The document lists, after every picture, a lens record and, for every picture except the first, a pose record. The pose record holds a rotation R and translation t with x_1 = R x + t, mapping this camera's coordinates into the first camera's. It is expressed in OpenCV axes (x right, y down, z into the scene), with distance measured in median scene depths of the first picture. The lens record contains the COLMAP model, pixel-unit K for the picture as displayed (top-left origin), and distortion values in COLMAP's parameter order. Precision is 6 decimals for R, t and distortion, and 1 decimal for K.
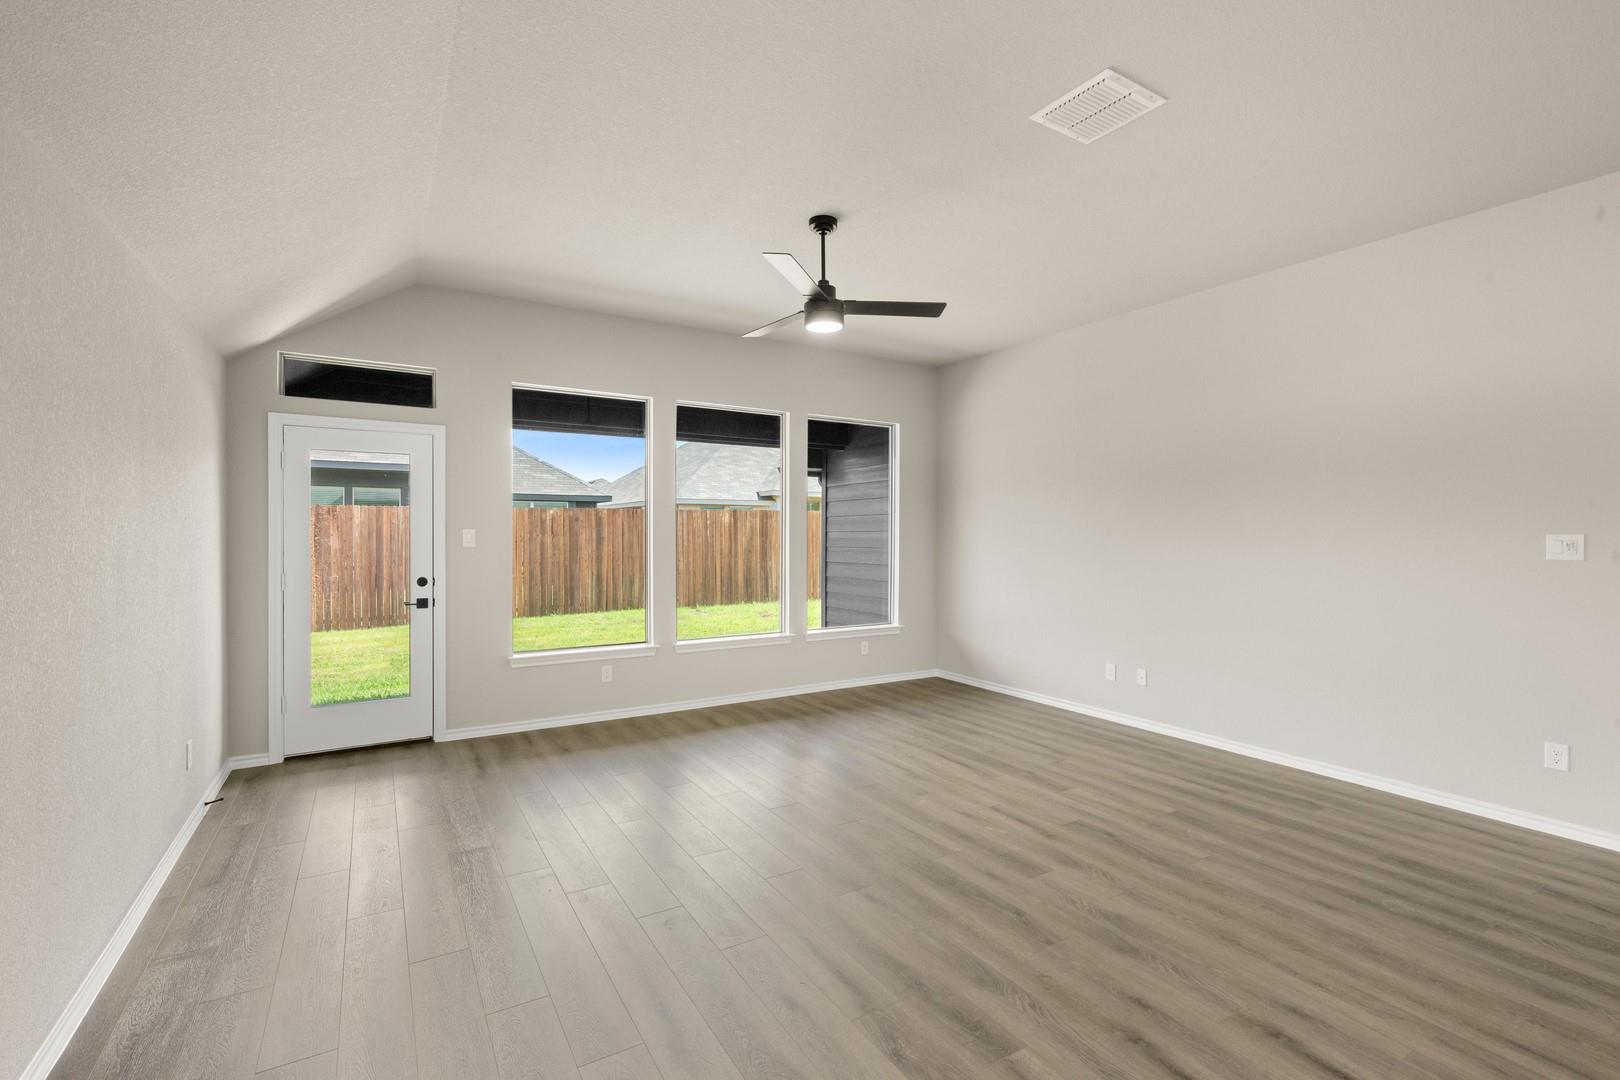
lens RADIAL K [[725.3, 0, 810.0], [0, 725.3, 542.2], [0, 0, 1]] dist [-0.001314, 0.000015]
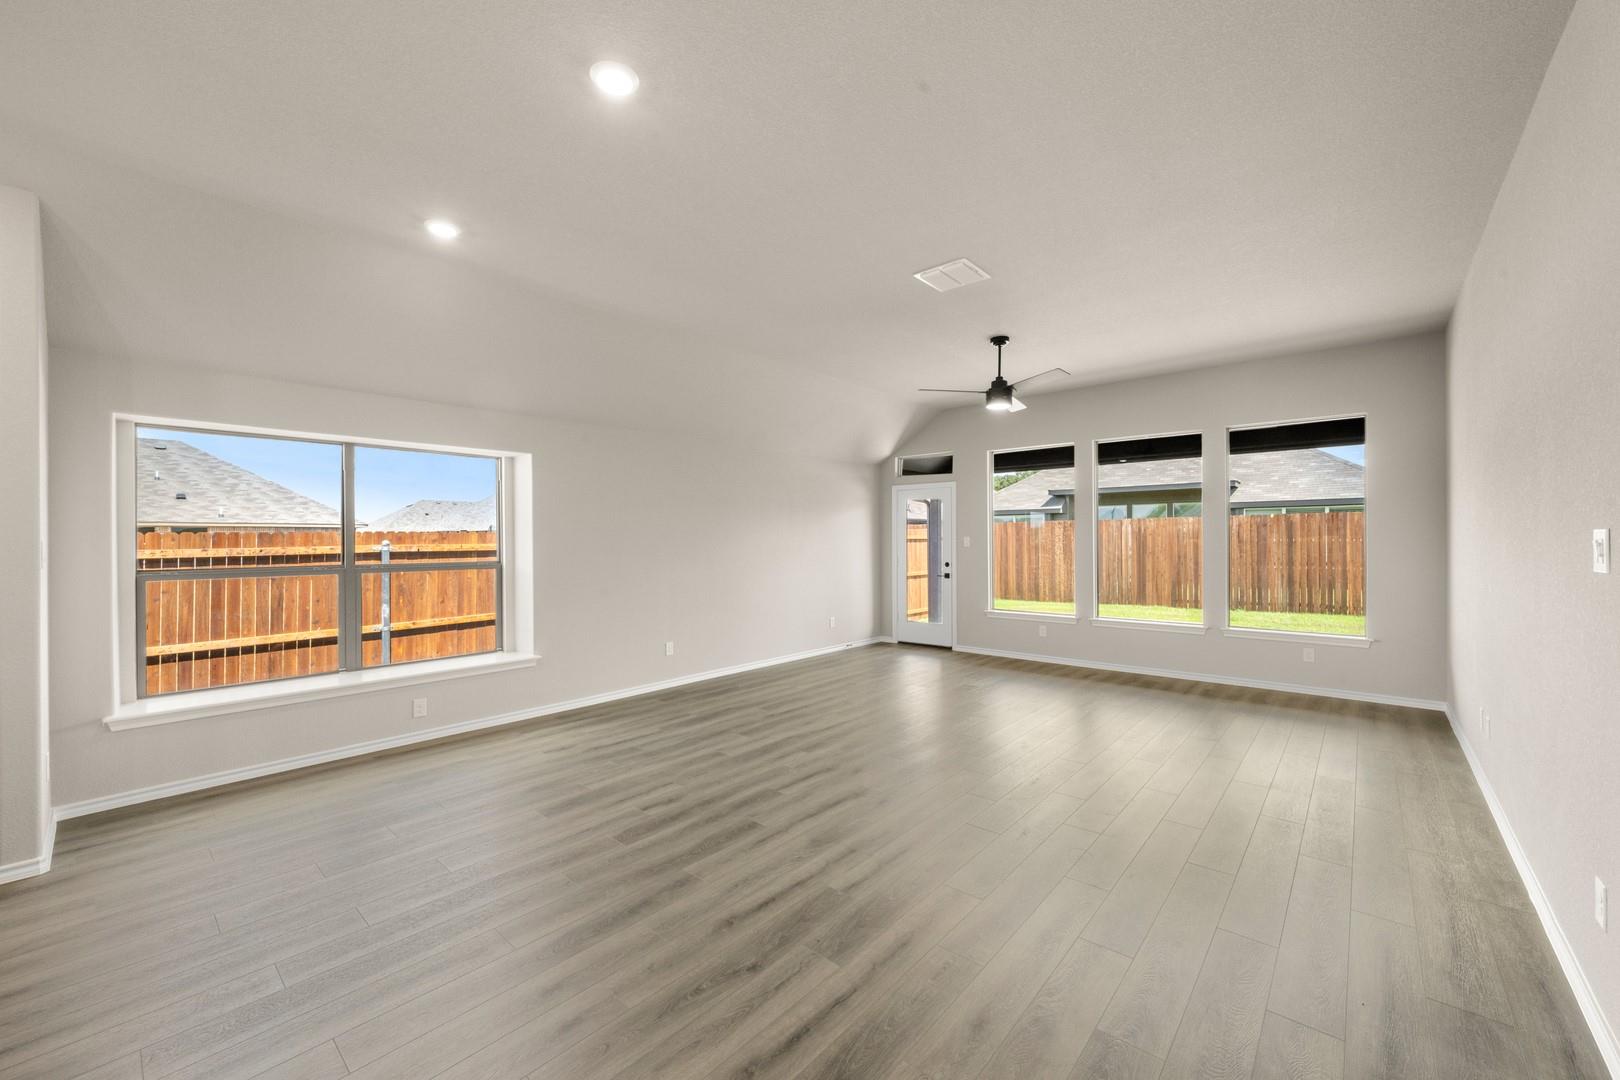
lens RADIAL K [[633.7, 0, 810.9], [0, 633.7, 548.2], [0, 0, 1]] dist [0.000941, -0.000255]
pose [[0.299709, 0.011634, -0.953960, 0.952413], [-0.007303, 0.999924, 0.009901, -0.002760], [0.954003, 0.003999, 0.299771, 0.155014]]
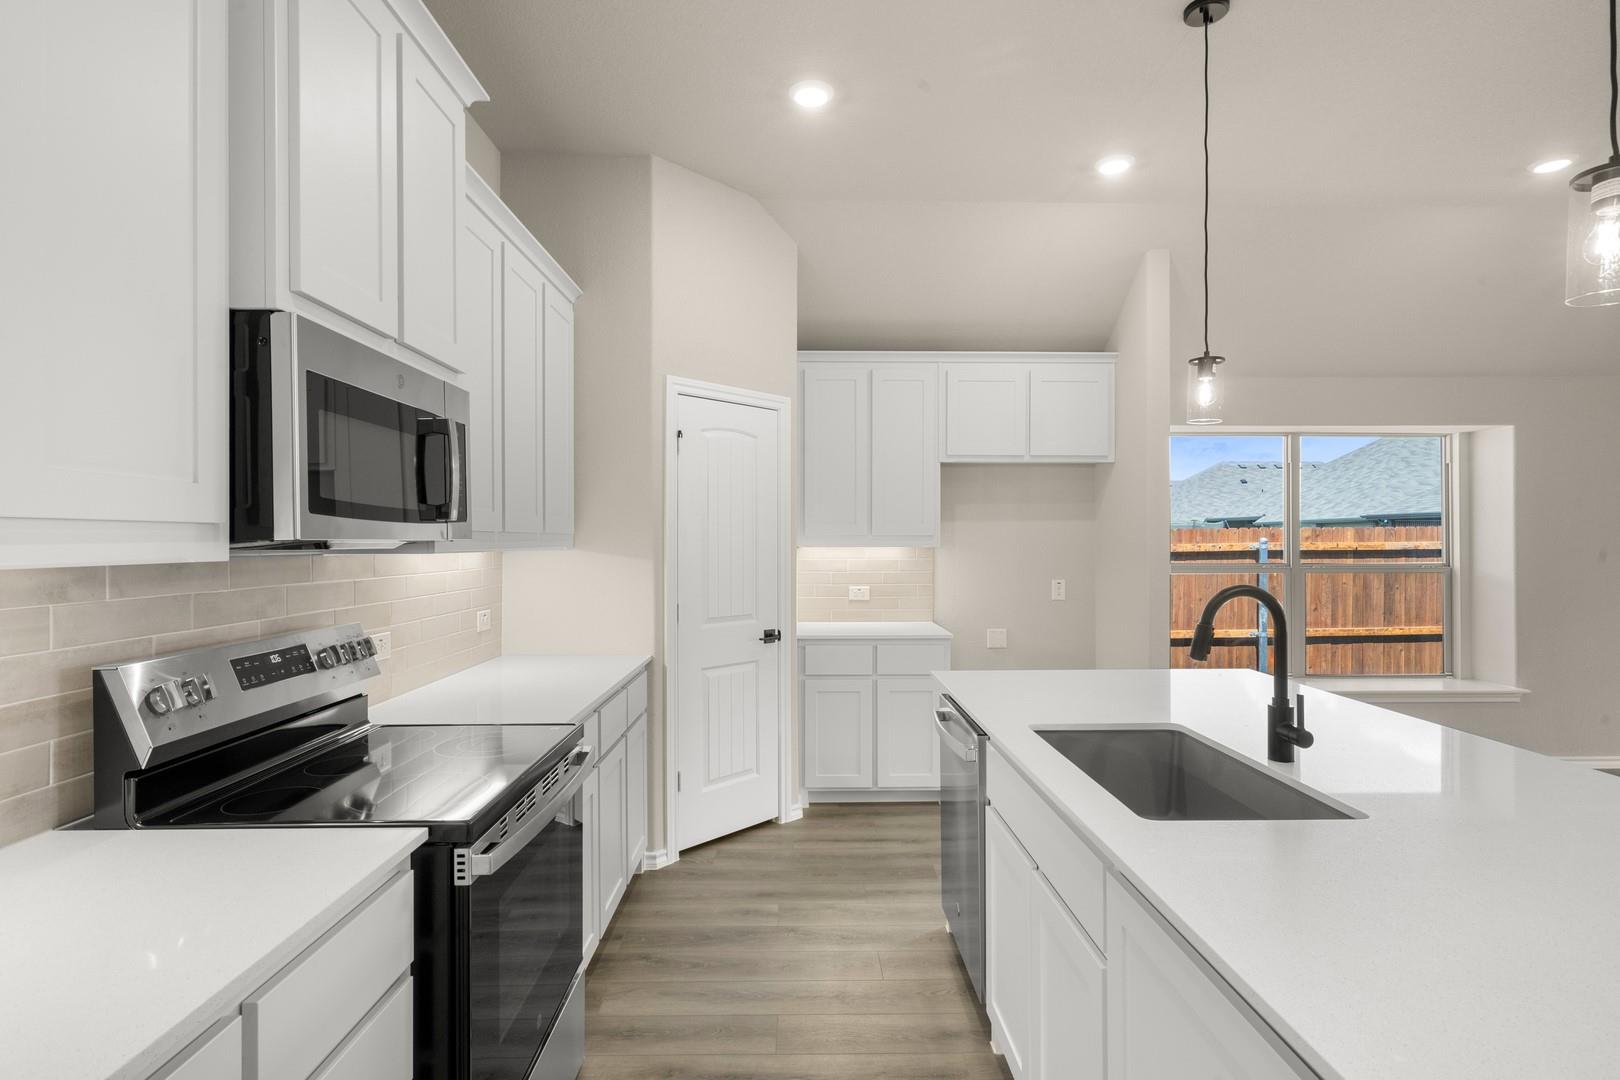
lens RADIAL K [[800.2, 0, 813.7], [0, 800.2, 539.6], [0, 0, 1]] dist [-0.005737, -0.000678]
pose [[-0.500496, -0.002438, -0.865735, 1.143443], [-0.007571, 0.999970, 0.001561, 0.007330], [0.865705, 0.007336, -0.500500, -0.230042]]
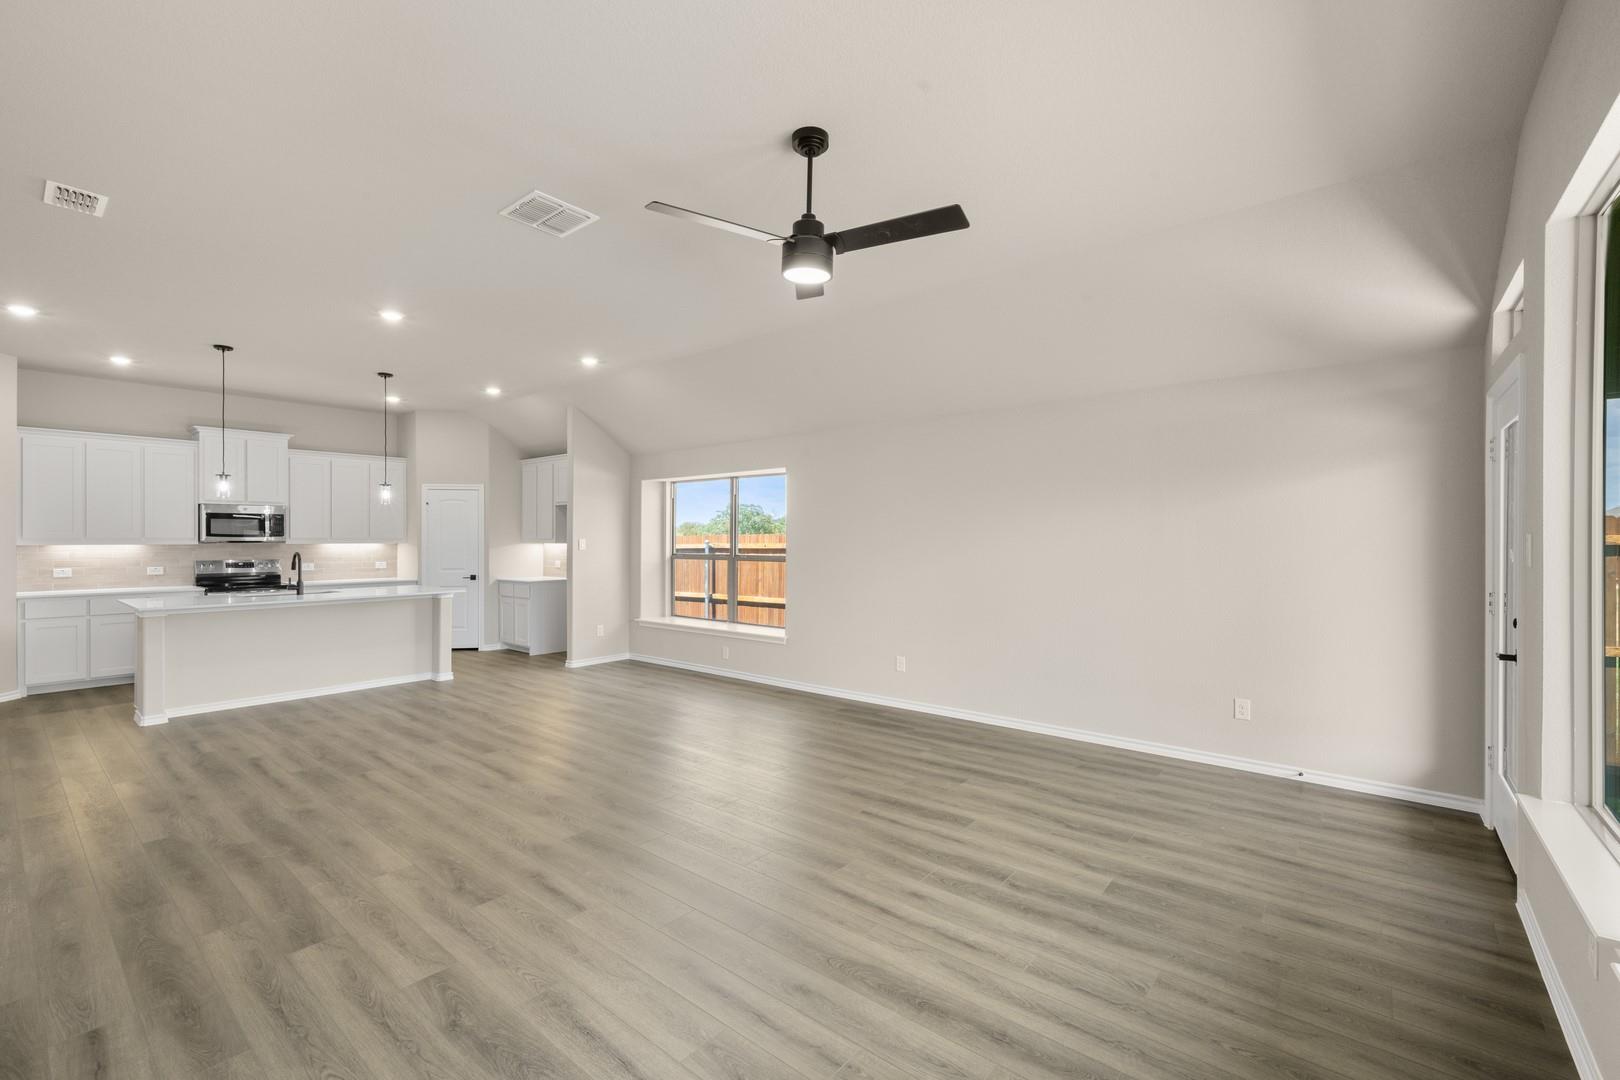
lens RADIAL K [[684.9, 0, 817.7], [0, 684.9, 539.9], [0, 0, 1]] dist [-0.004886, 0.000552]
pose [[-0.943879, -0.002390, -0.330283, 0.197672], [-0.005861, 0.999938, 0.009515, -0.015302], [0.330240, 0.010917, -0.943834, 1.340782]]
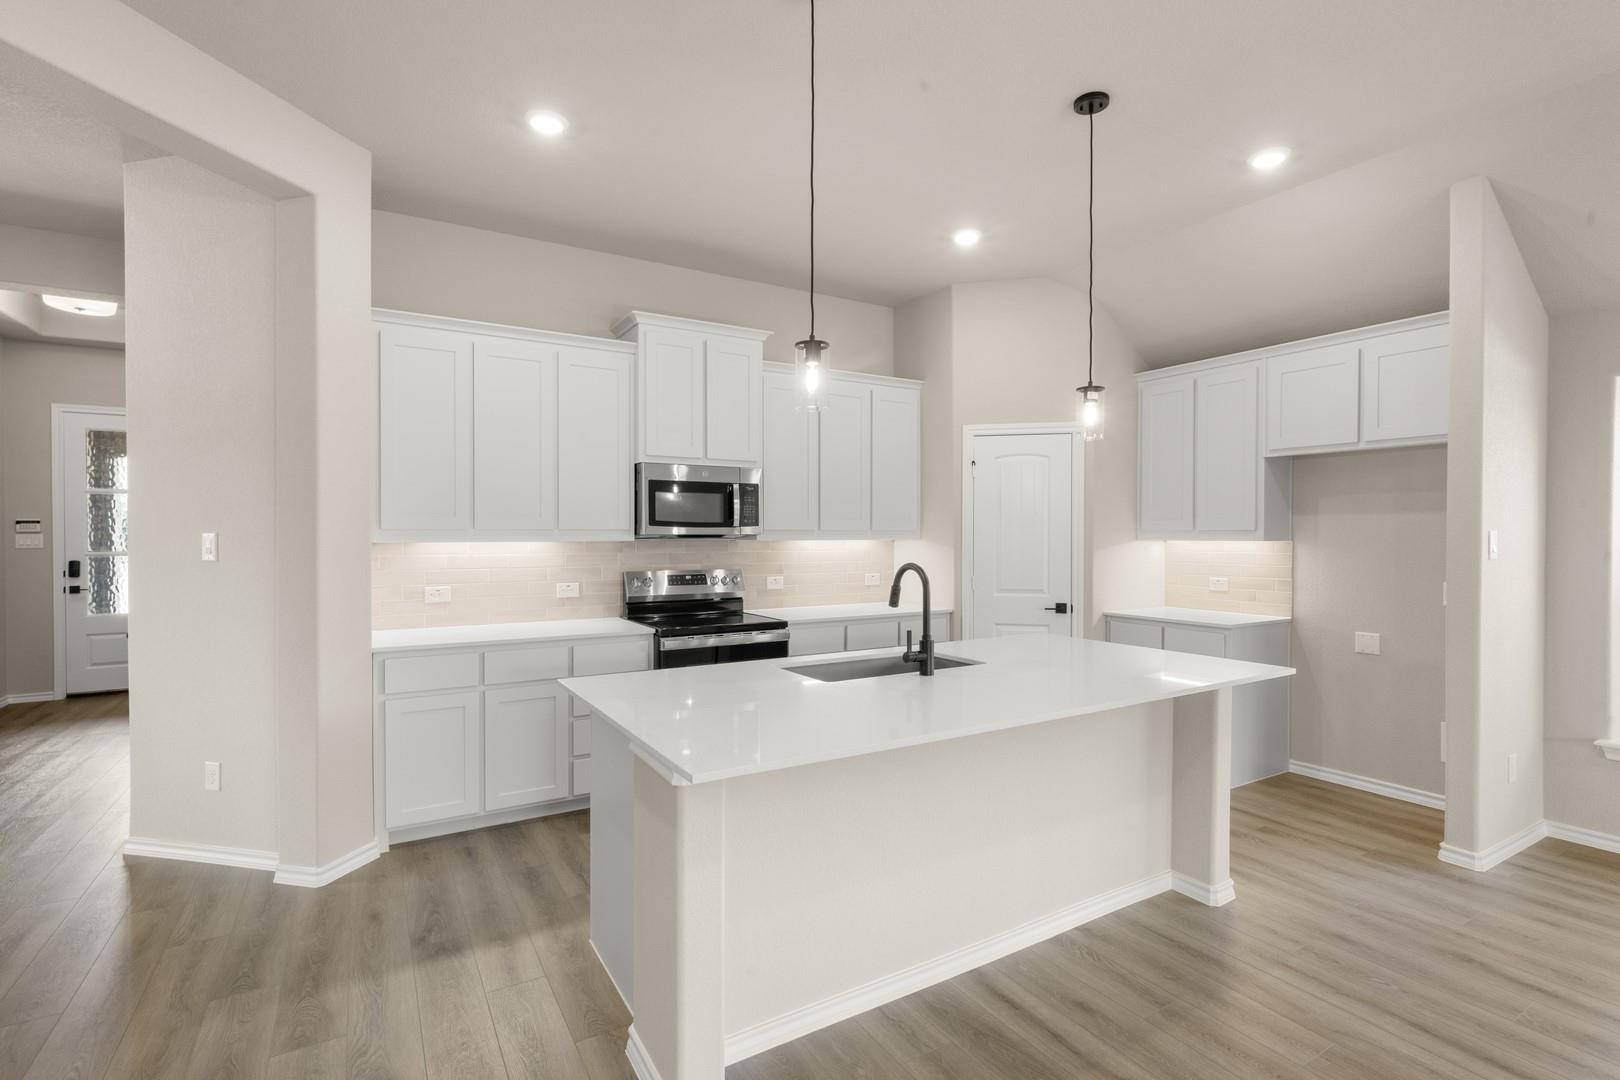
lens RADIAL K [[756.1, 0, 813.1], [0, 756.1, 541.0], [0, 0, 1]] dist [-0.001407, 0.000481]
pose [[-0.999961, -0.002773, 0.008411, 0.782664], [-0.002618, 0.999827, 0.018433, 0.000406], [-0.008461, 0.018410, -0.999795, 0.329883]]
